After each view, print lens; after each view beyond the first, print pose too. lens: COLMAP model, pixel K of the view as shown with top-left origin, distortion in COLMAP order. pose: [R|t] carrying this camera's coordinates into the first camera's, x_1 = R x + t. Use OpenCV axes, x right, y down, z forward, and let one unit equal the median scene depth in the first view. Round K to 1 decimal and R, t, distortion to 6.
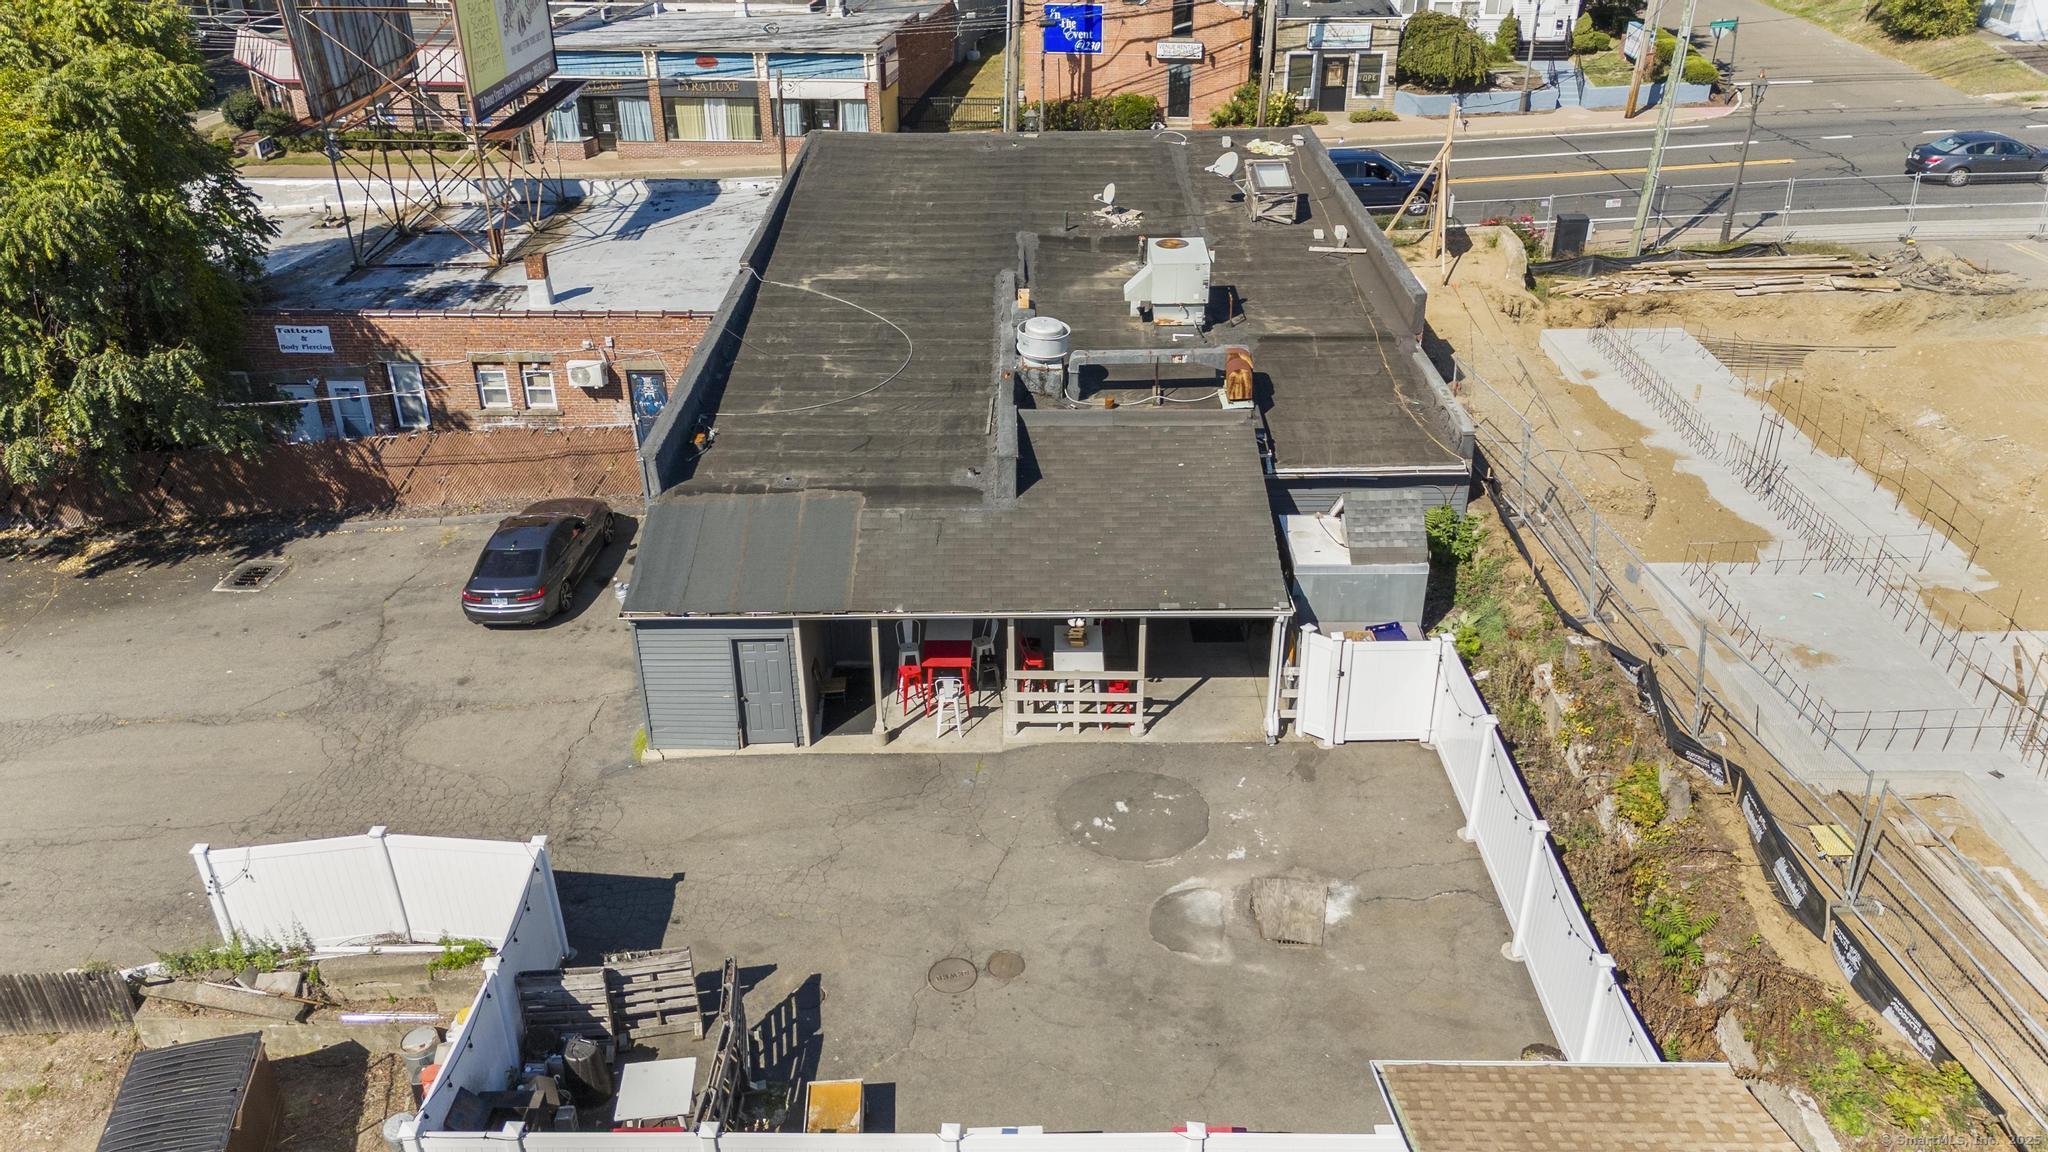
lens RADIAL K [[1512.3, 0, 1024.0], [0, 1512.3, 576.0], [0, 0, 1]] dist [0.058690, -0.056791]
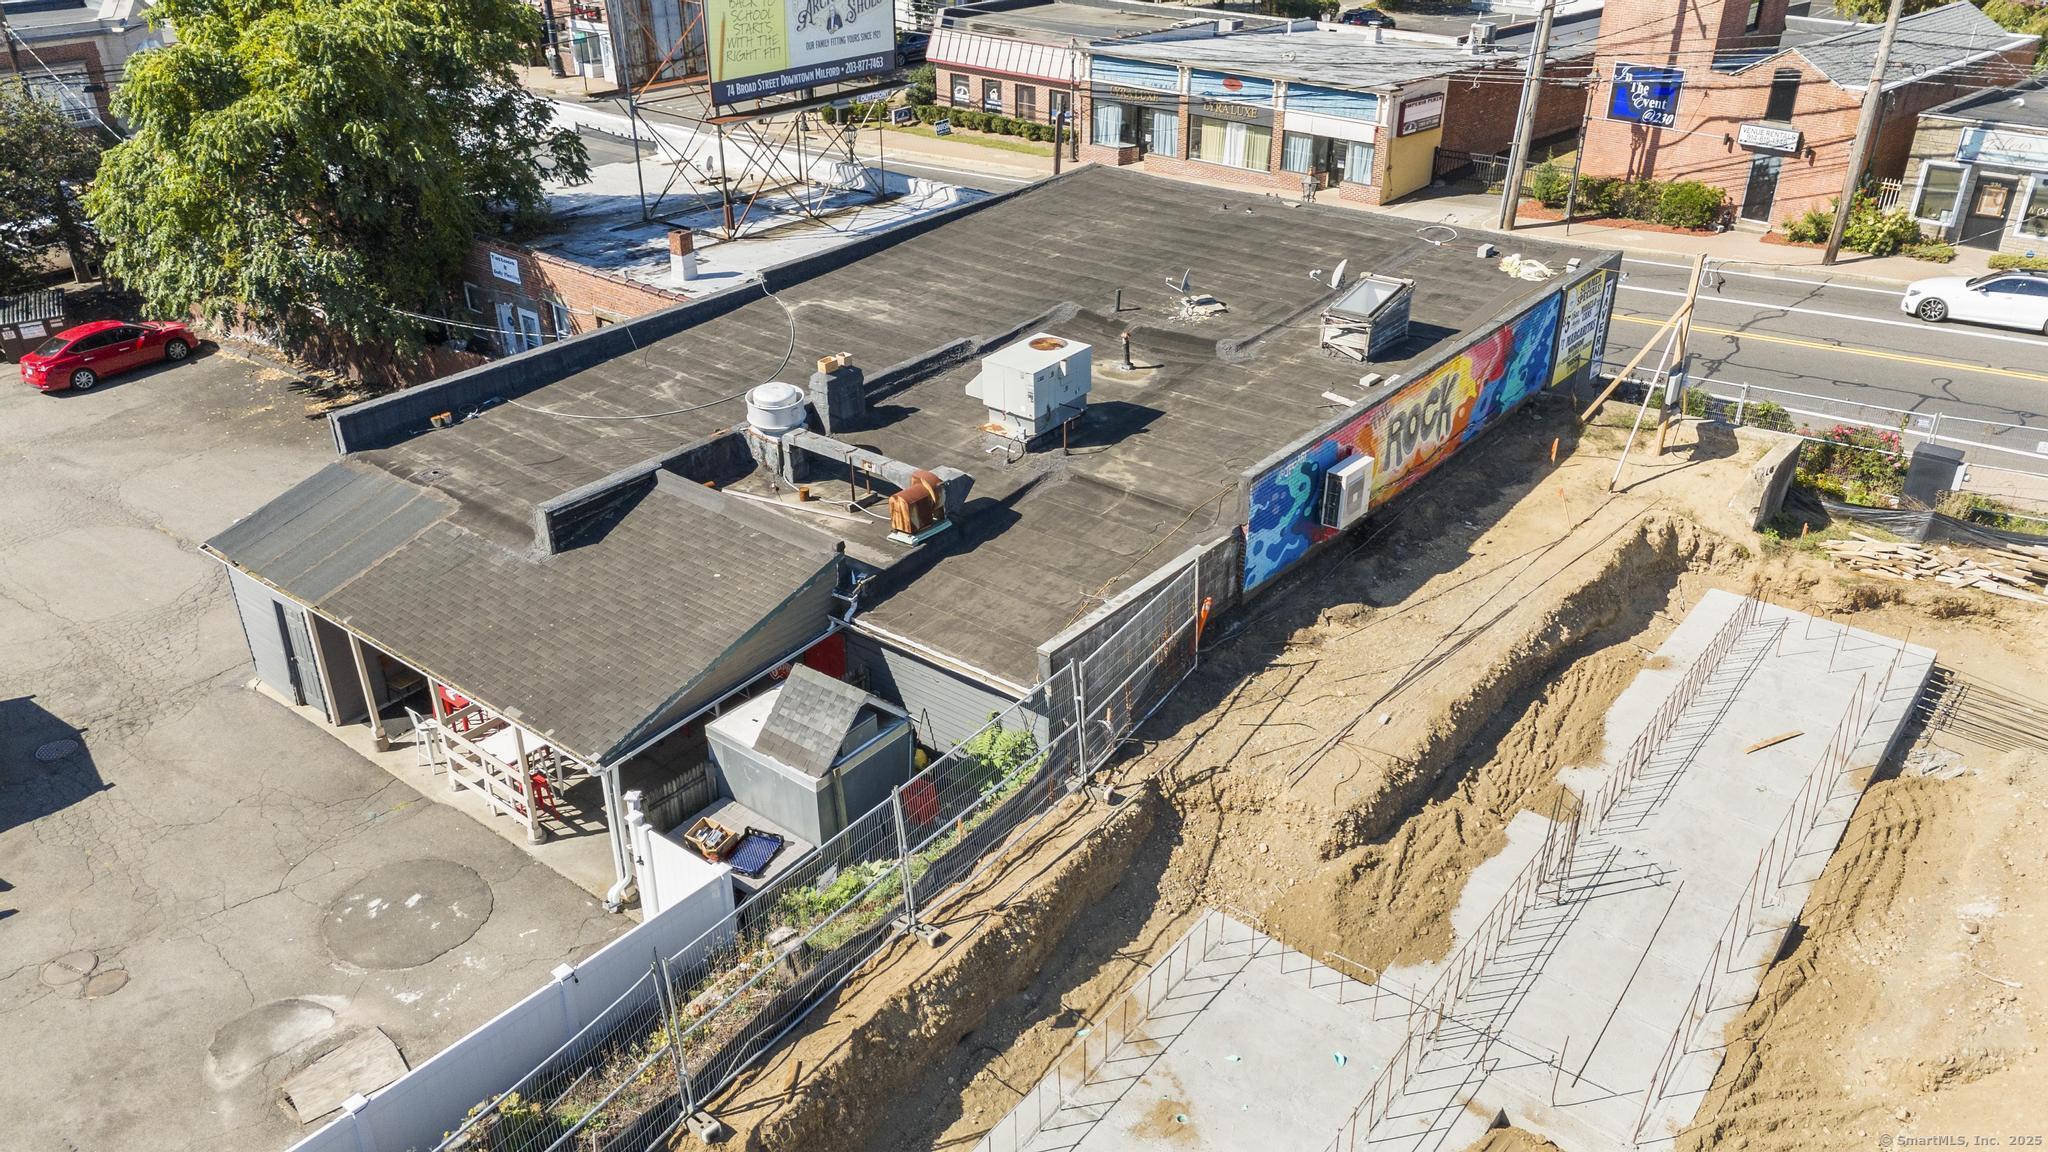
lens RADIAL K [[1512.3, 0, 1024.0], [0, 1512.3, 576.0], [0, 0, 1]] dist [0.058690, -0.056791]
pose [[0.780971, 0.296687, -0.549601, 0.509902], [-0.299286, 0.950131, 0.087623, -0.143587], [0.548190, 0.096057, 0.830819, 0.262890]]
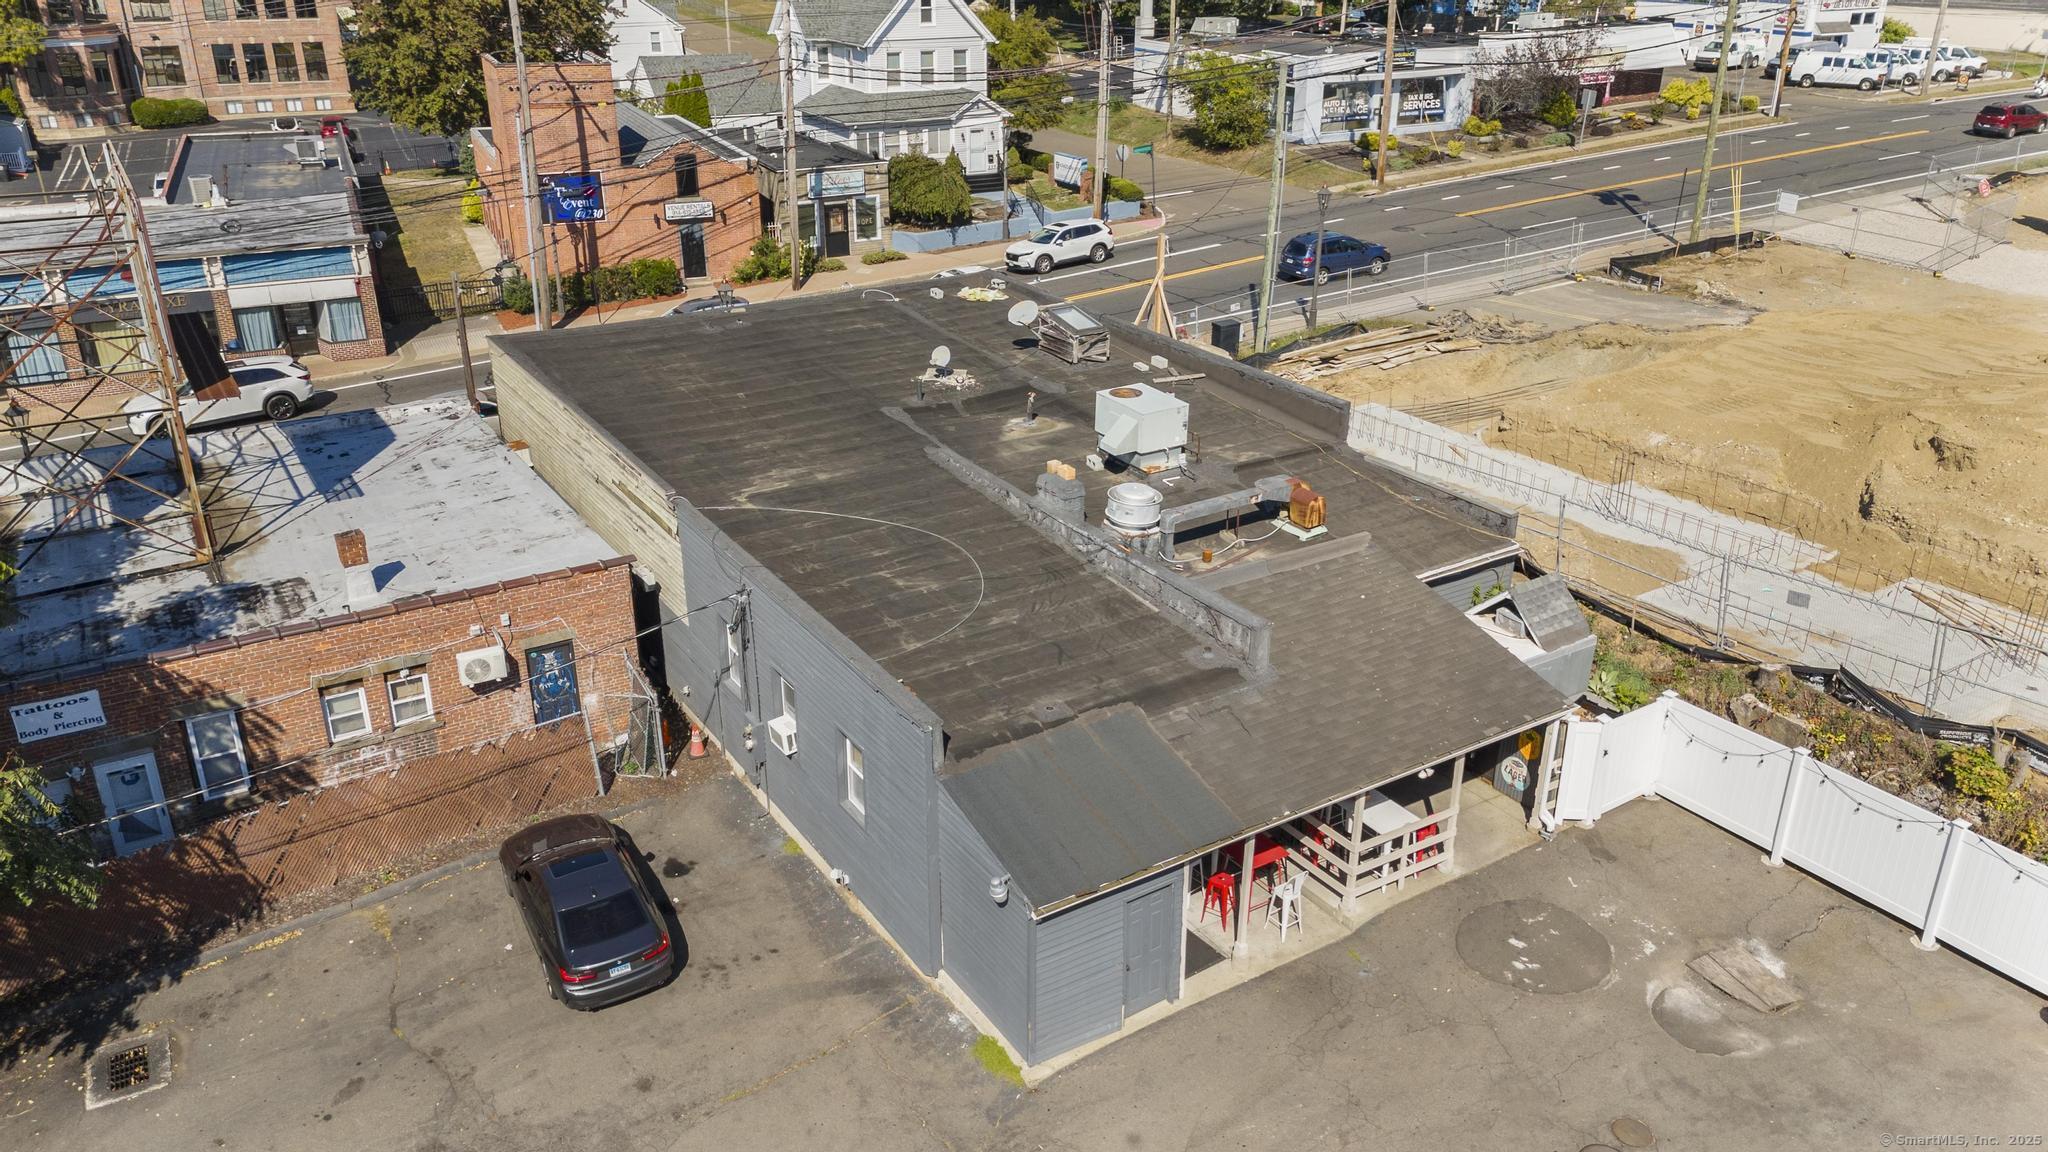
lens RADIAL K [[1511.8, 0, 1024.0], [0, 1511.8, 576.0], [0, 0, 1]] dist [0.081700, -0.097070]
pose [[0.843303, -0.209902, 0.494754, -0.409138], [0.250849, 0.967878, -0.016944, -0.089242], [-0.475305, 0.138397, 0.868868, 0.163831]]
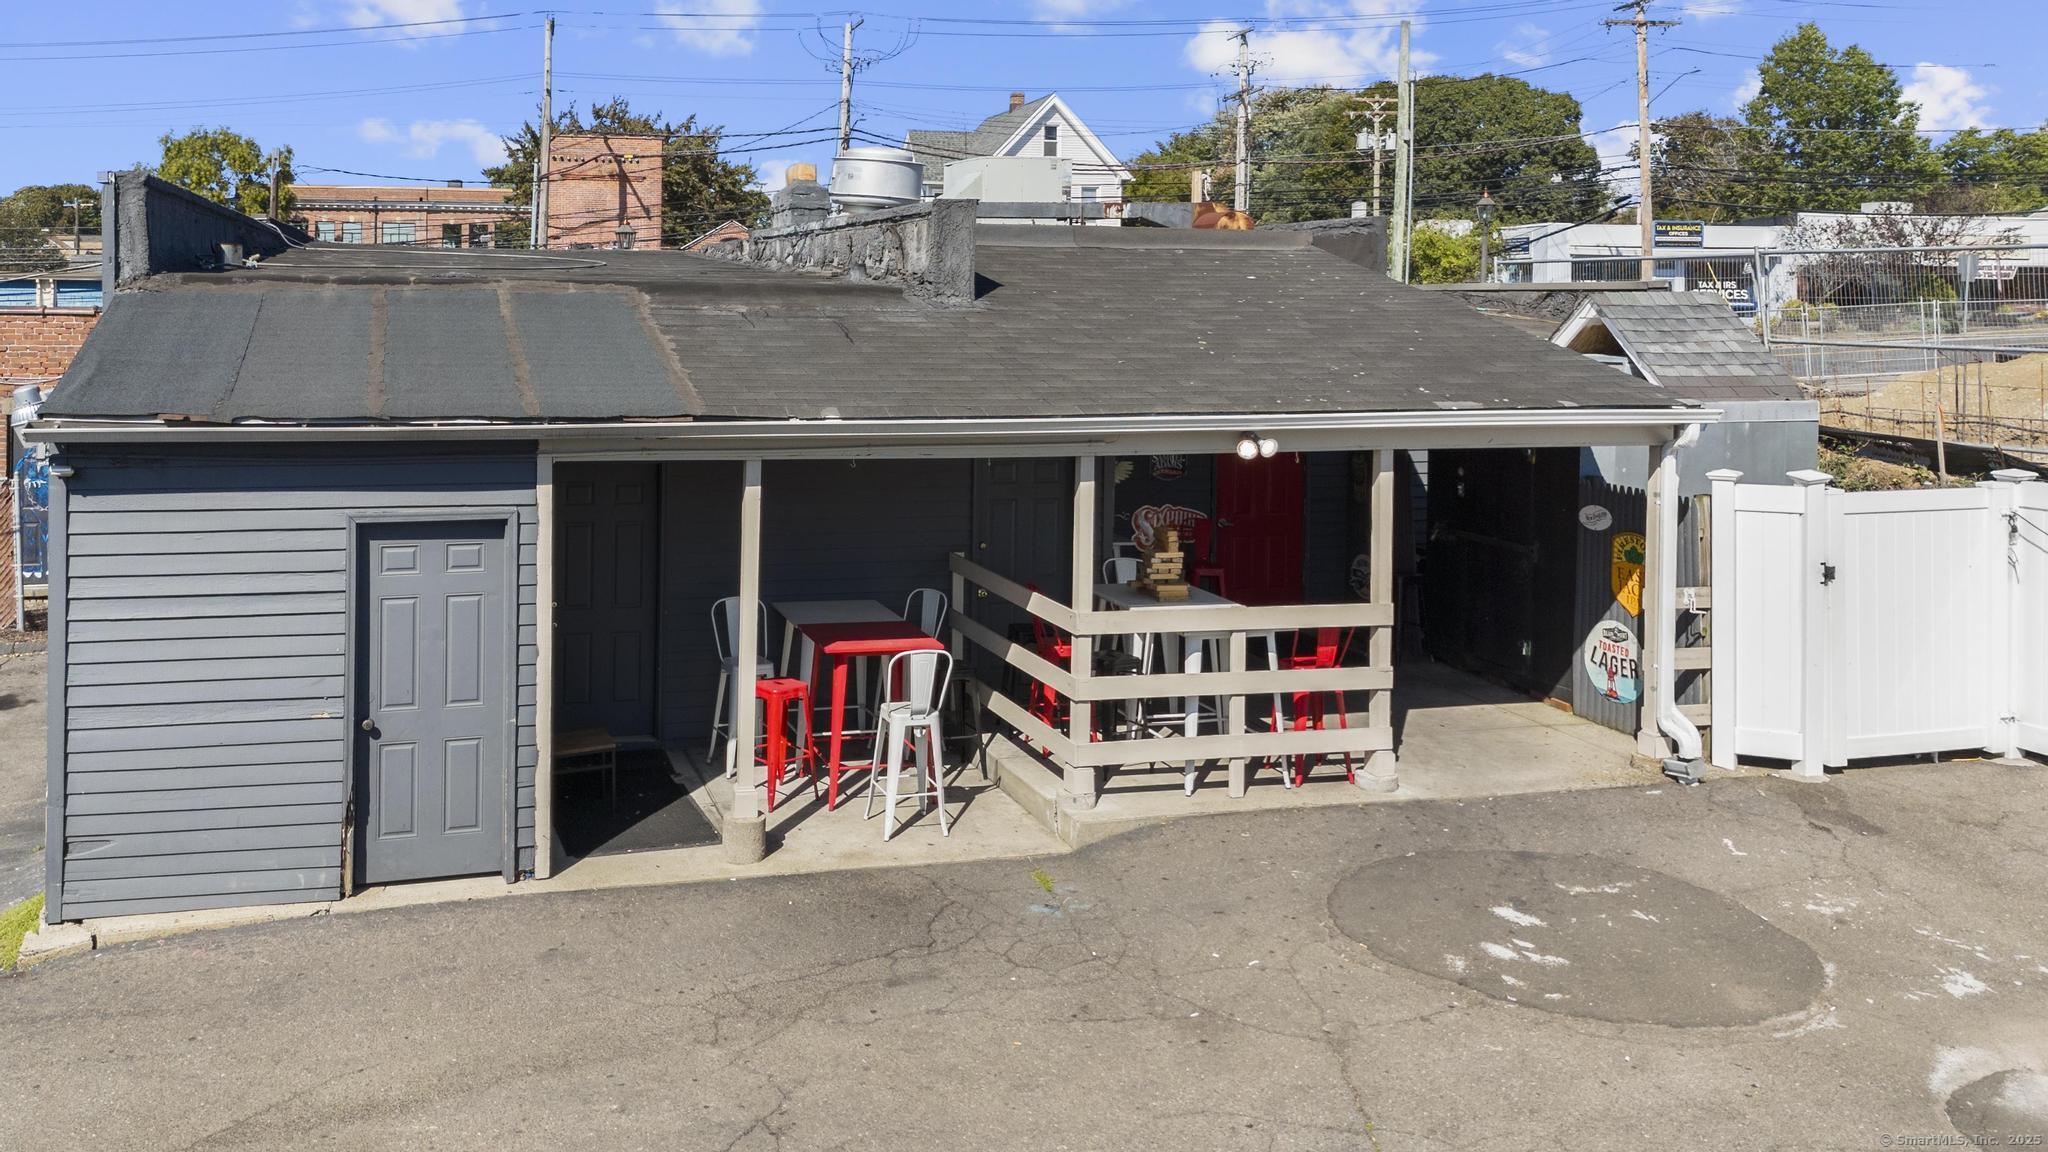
lens RADIAL K [[1576.1, 0, 806.6], [0, 1576.1, 320.4], [0, 0, 1]] dist [0.068904, -0.027071]
pose [[0.969758, 0.012243, 0.243763, -0.118383], [0.103484, 0.883902, -0.456080, 0.116321], [-0.221046, 0.467512, 0.855903, 0.414961]]
